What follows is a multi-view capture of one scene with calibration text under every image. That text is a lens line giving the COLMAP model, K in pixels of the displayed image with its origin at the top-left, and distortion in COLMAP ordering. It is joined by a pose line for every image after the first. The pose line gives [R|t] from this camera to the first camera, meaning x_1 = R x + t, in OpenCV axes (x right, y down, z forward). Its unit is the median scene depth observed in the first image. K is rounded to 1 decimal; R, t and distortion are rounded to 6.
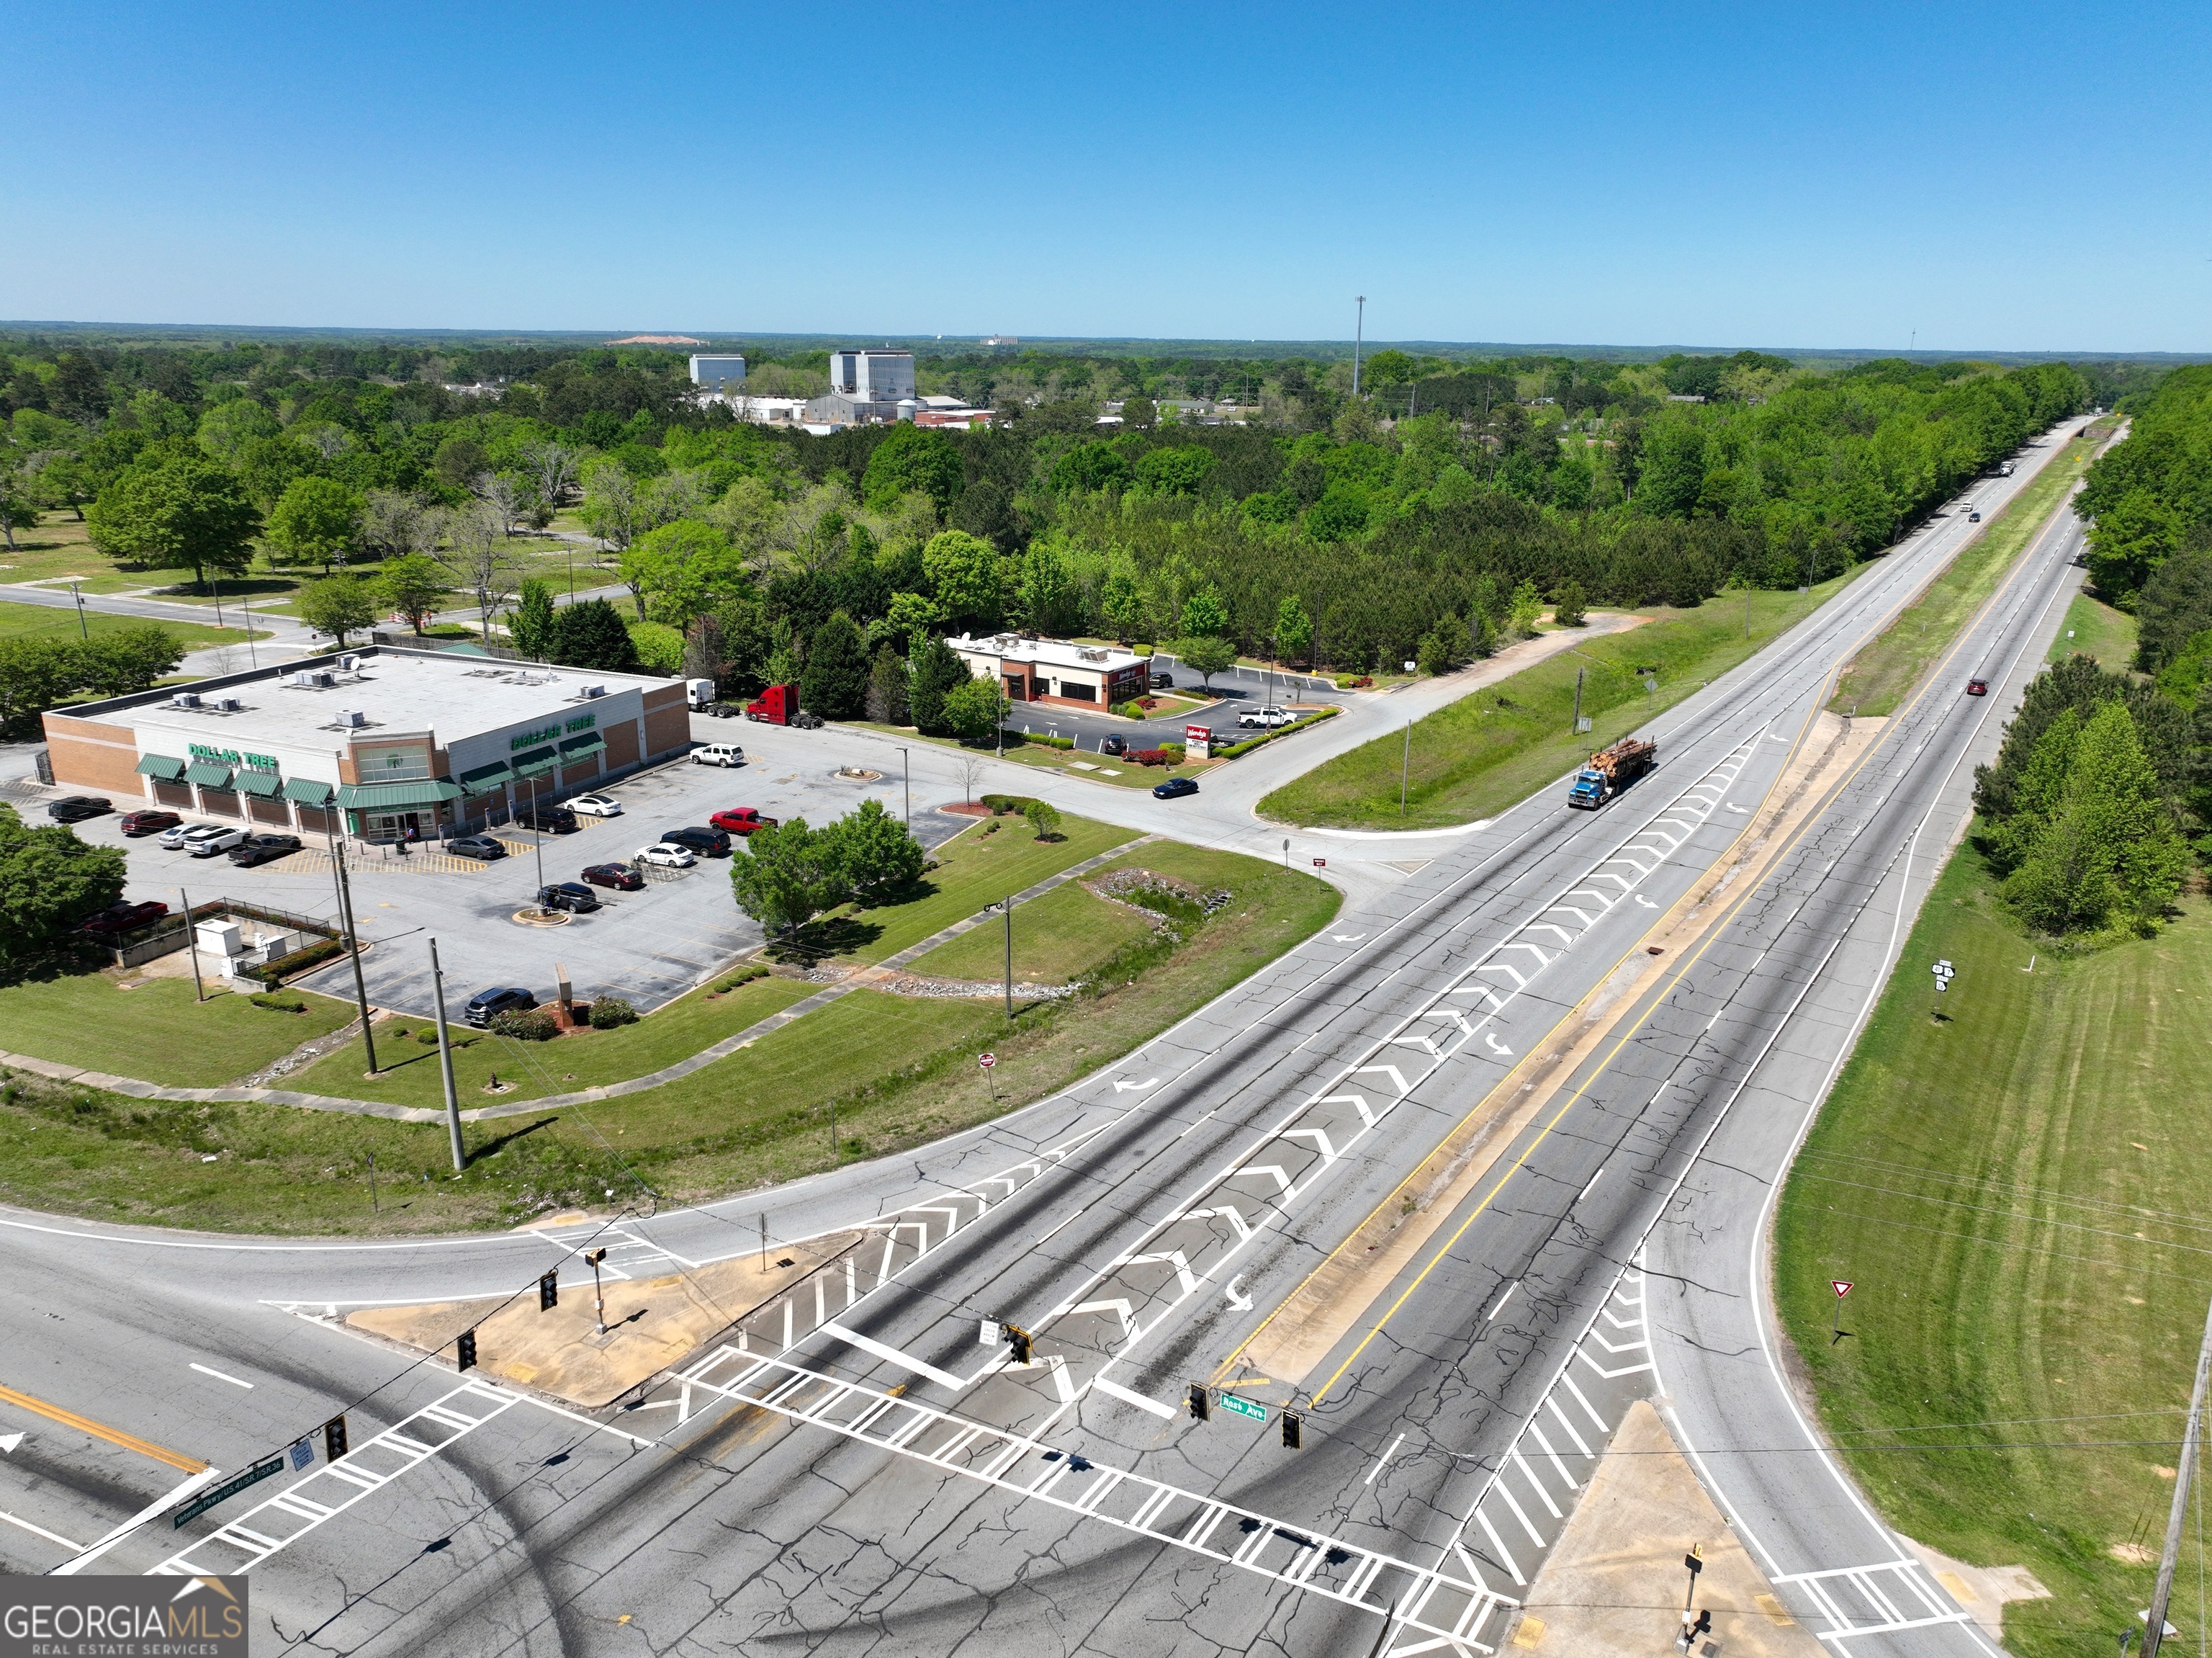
lens RADIAL K [[1555.5, 0, 1107.2], [0, 1555.5, 827.0], [0, 0, 1]] dist [-0.000380, 0.017539]
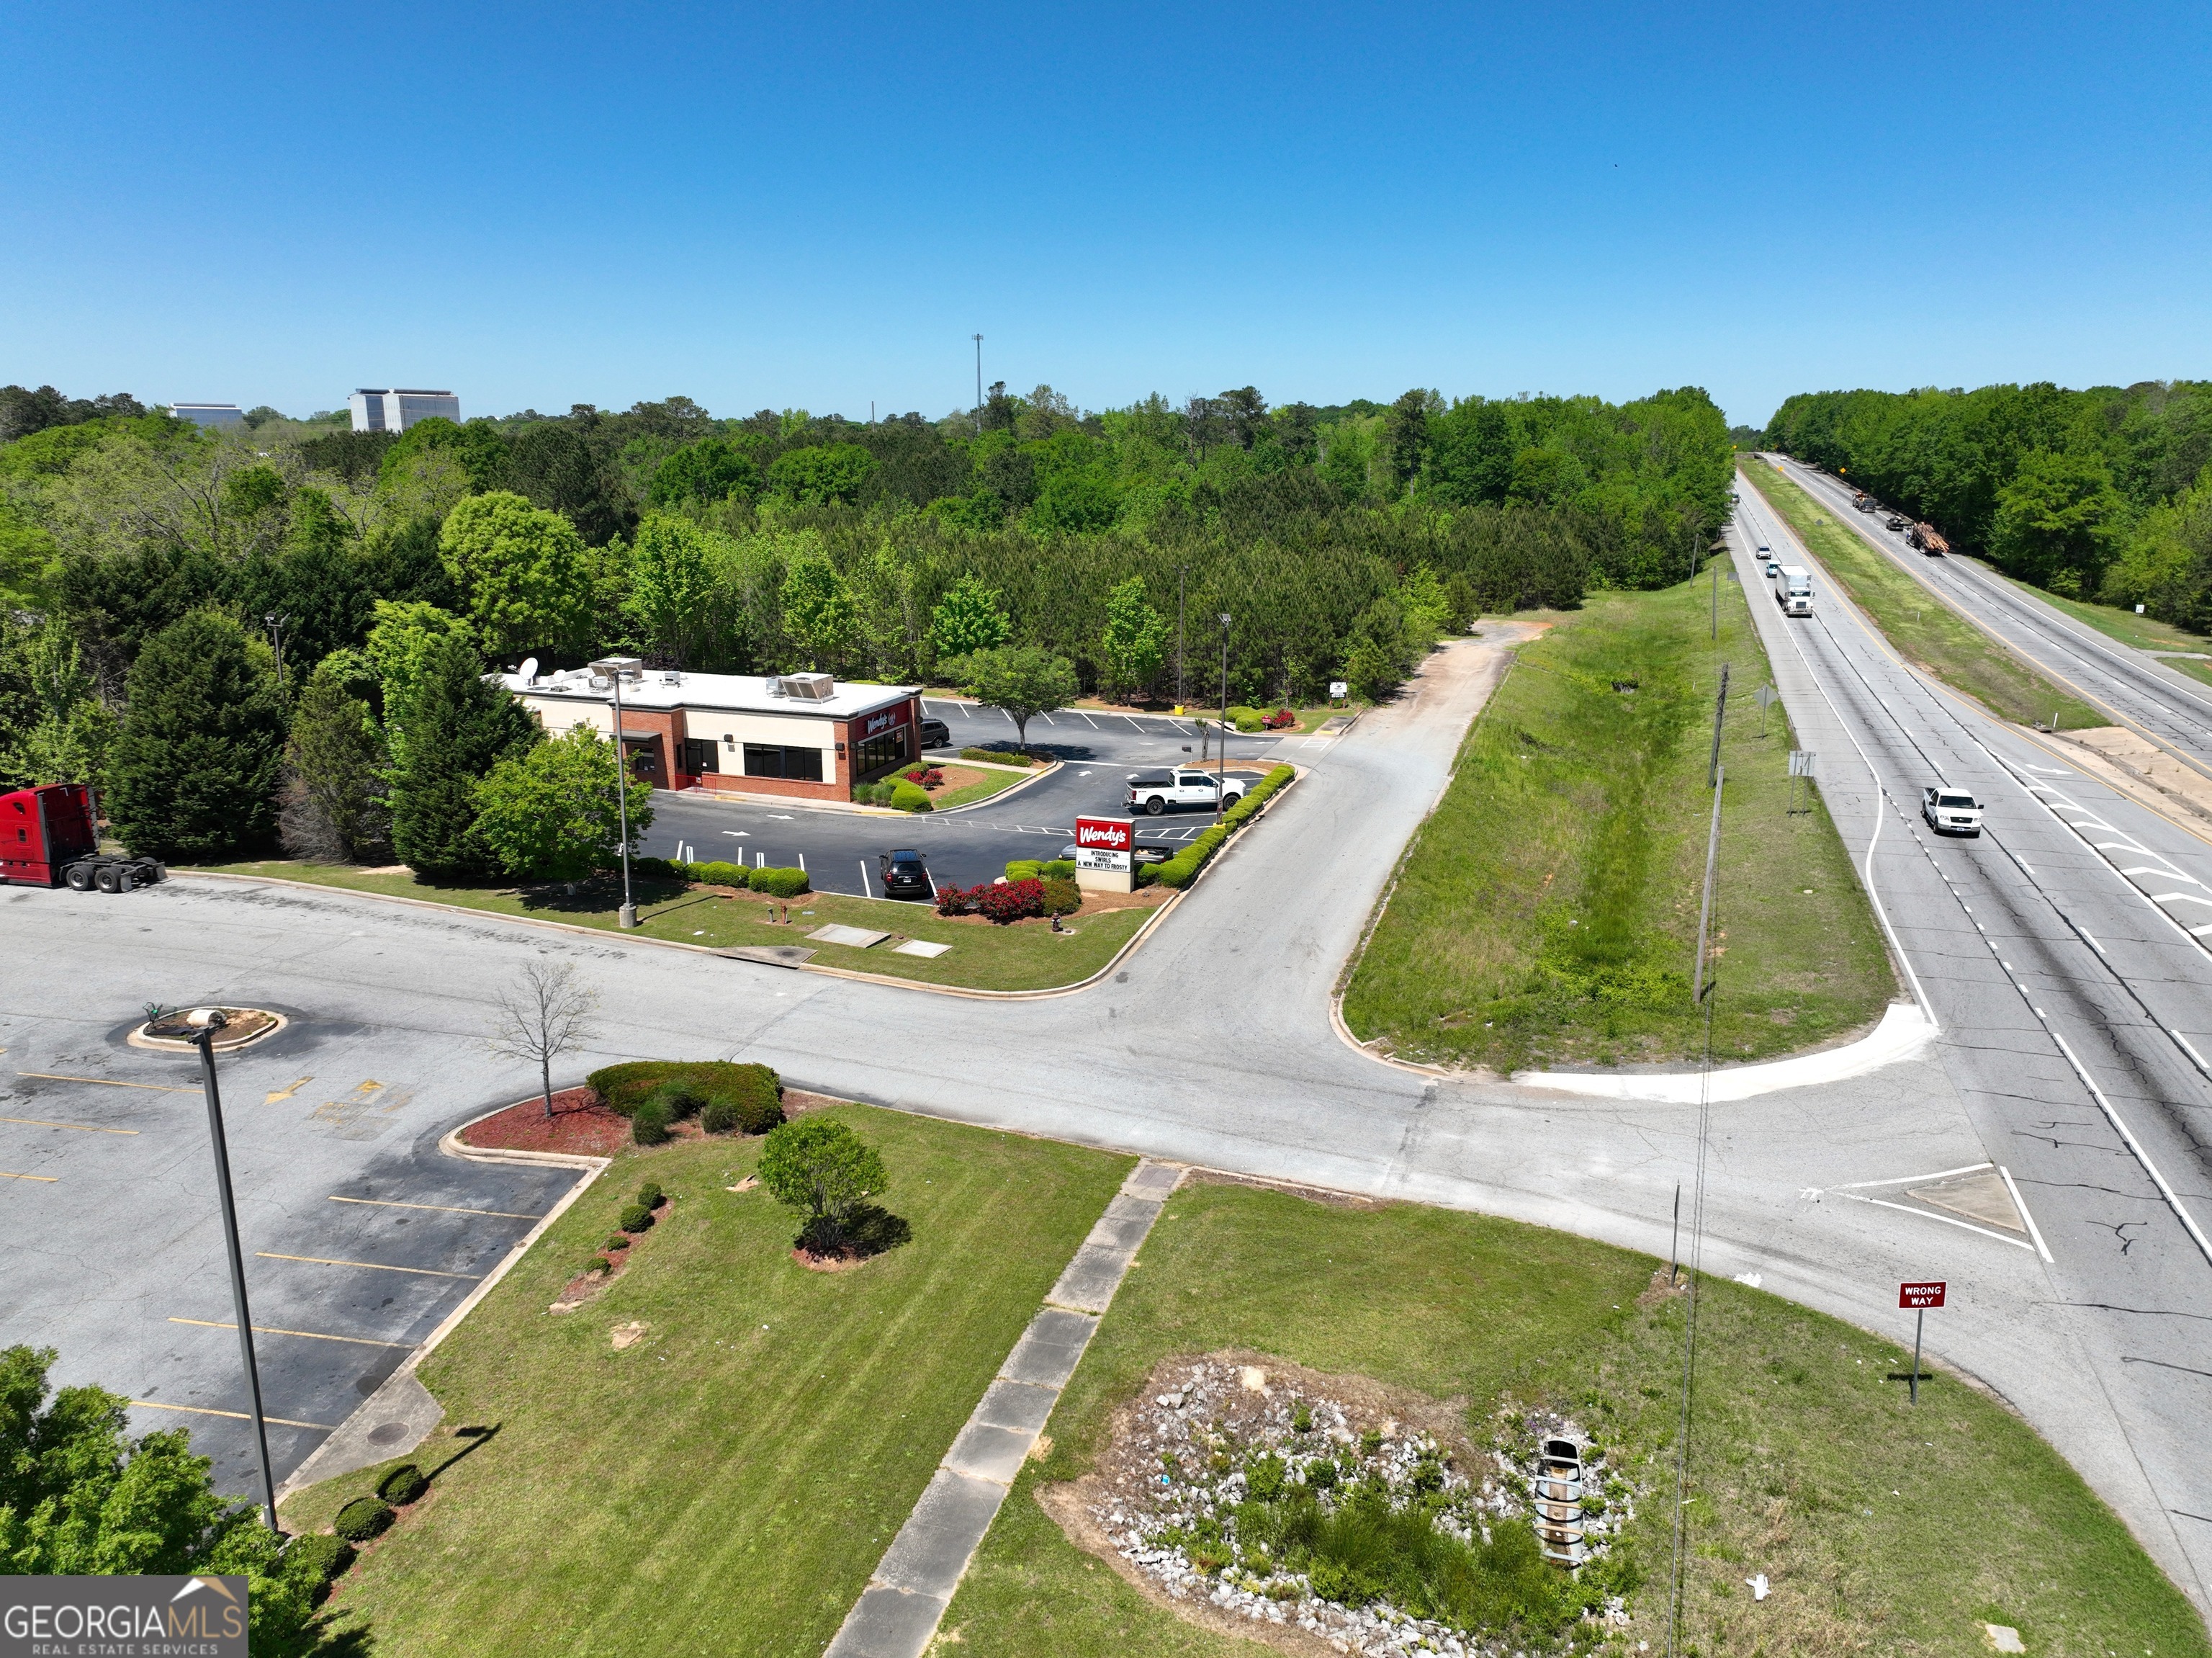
lens RADIAL K [[1555.5, 0, 1107.2], [0, 1555.5, 827.0], [0, 0, 1]] dist [-0.000380, 0.017539]
pose [[0.966562, -0.069094, 0.246951, -0.044877], [0.081660, 0.995817, -0.040998, -0.042457], [-0.243085, 0.059793, 0.968160, 0.552120]]
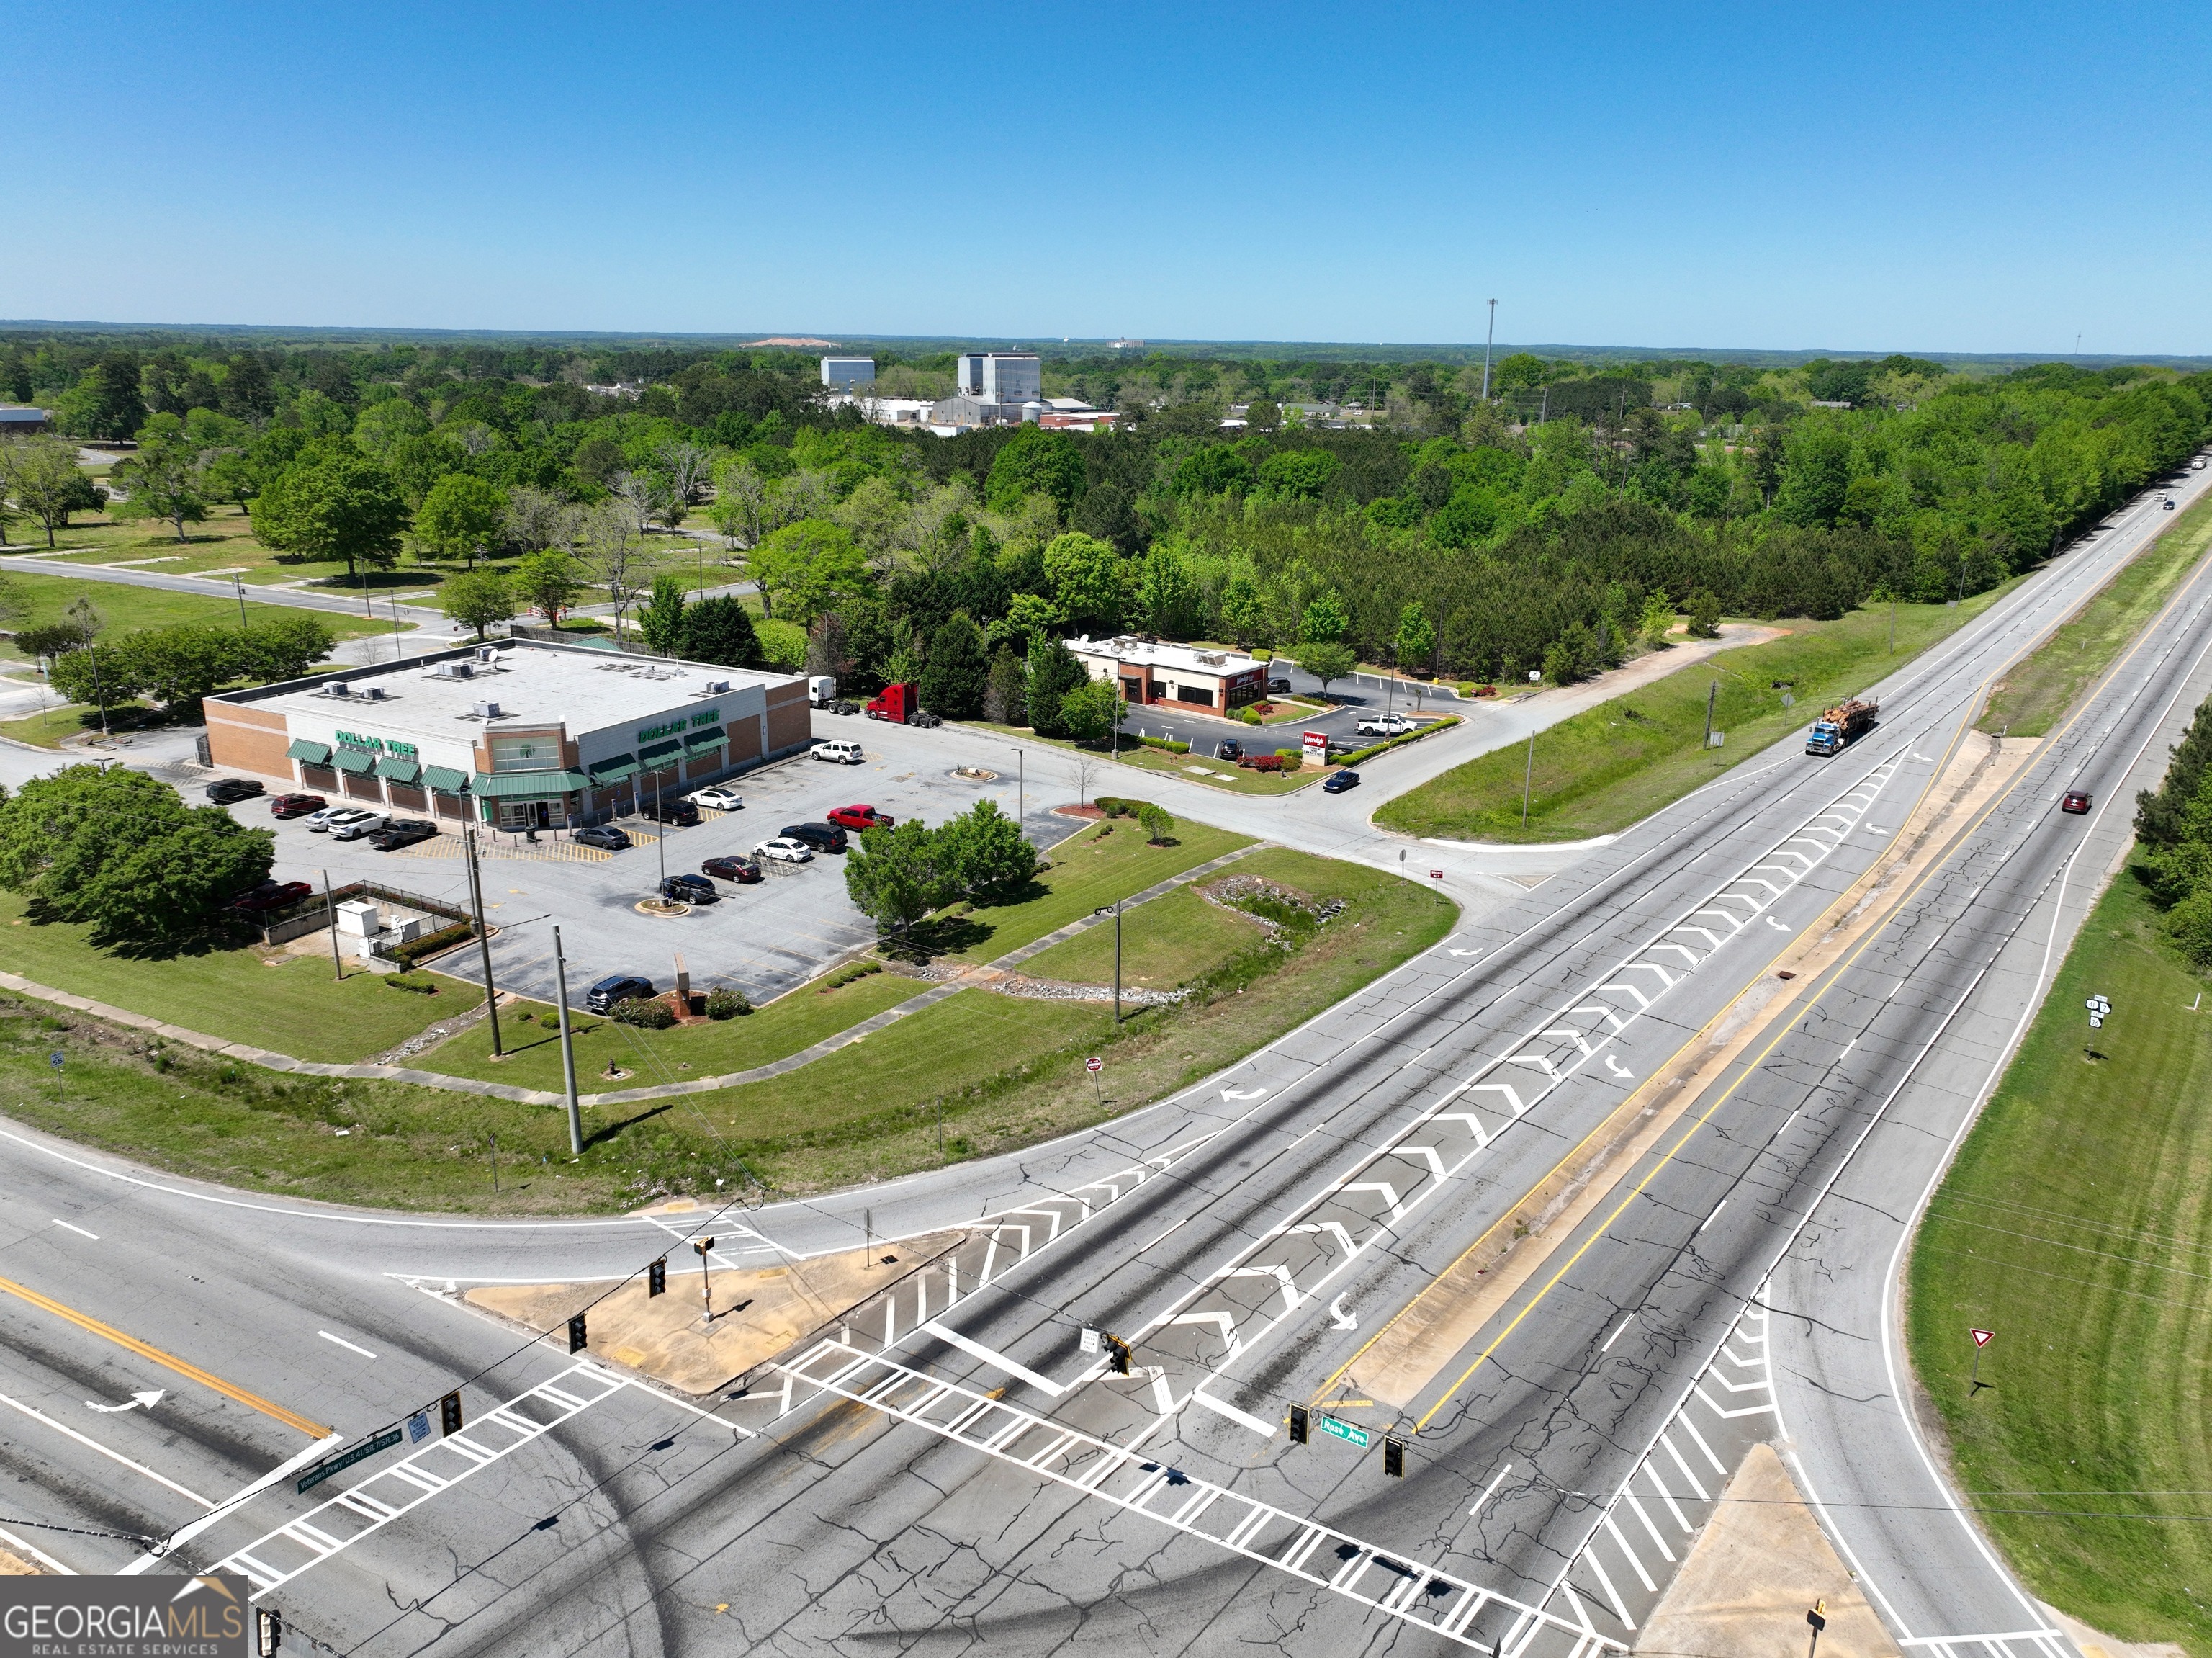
lens RADIAL K [[1555.5, 0, 1107.2], [0, 1555.5, 827.0], [0, 0, 1]] dist [-0.000380, 0.017539]
pose [[0.997011, 0.024690, -0.073202, 0.000127], [-0.024816, 0.999692, -0.000813, -0.000790], [0.073160, 0.002627, 0.997317, 0.003212]]
